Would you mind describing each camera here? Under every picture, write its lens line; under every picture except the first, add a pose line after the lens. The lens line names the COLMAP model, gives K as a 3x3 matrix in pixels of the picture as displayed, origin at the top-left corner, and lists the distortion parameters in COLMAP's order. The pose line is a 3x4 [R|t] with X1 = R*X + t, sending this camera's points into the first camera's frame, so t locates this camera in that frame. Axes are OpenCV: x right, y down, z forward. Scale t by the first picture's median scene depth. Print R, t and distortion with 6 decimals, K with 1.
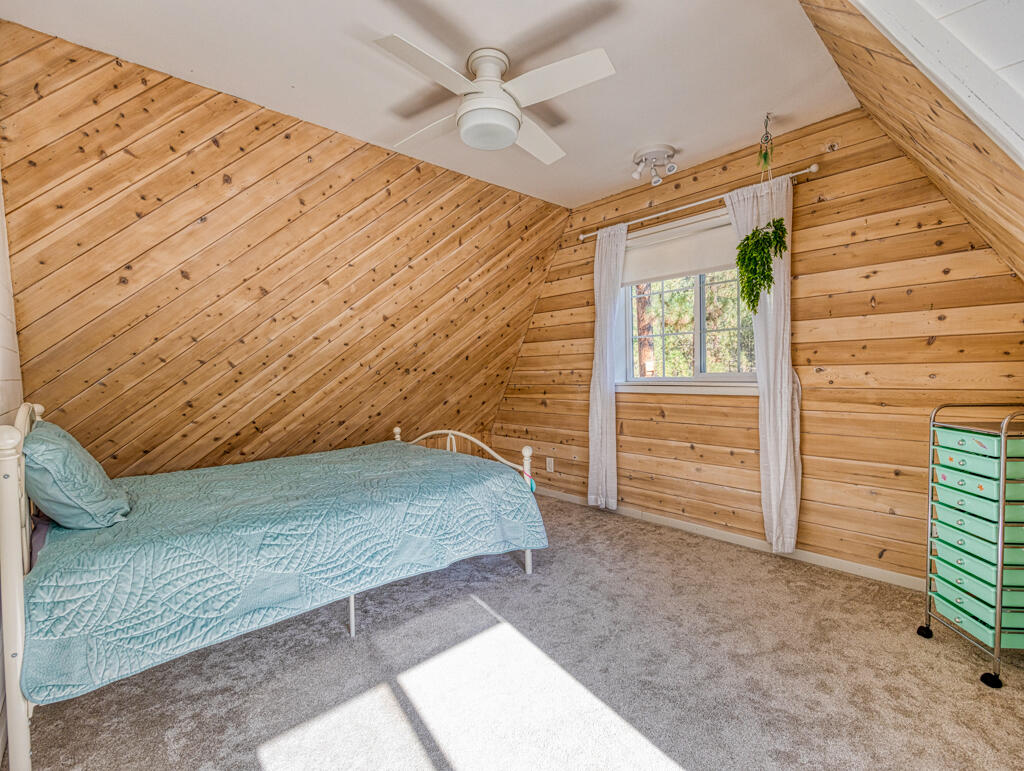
lens RADIAL K [[466.8, 0, 509.2], [0, 466.8, 382.6], [0, 0, 1]] dist [-0.001210, 0.000502]
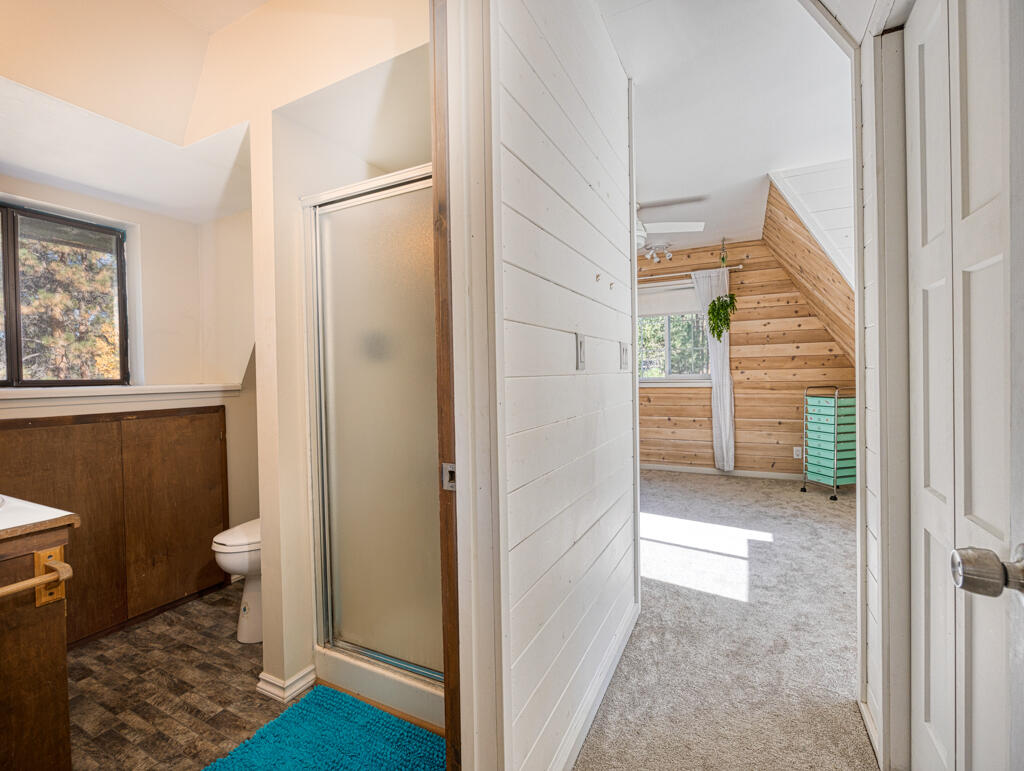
lens RADIAL K [[466.8, 0, 512.8], [0, 466.8, 383.1], [0, 0, 1]] dist [-0.001210, 0.000502]
pose [[0.935967, -0.005924, 0.352038, -0.902756], [0.010996, 0.999863, -0.012411, 0.030778], [-0.351917, 0.015487, 0.935903, -0.456374]]
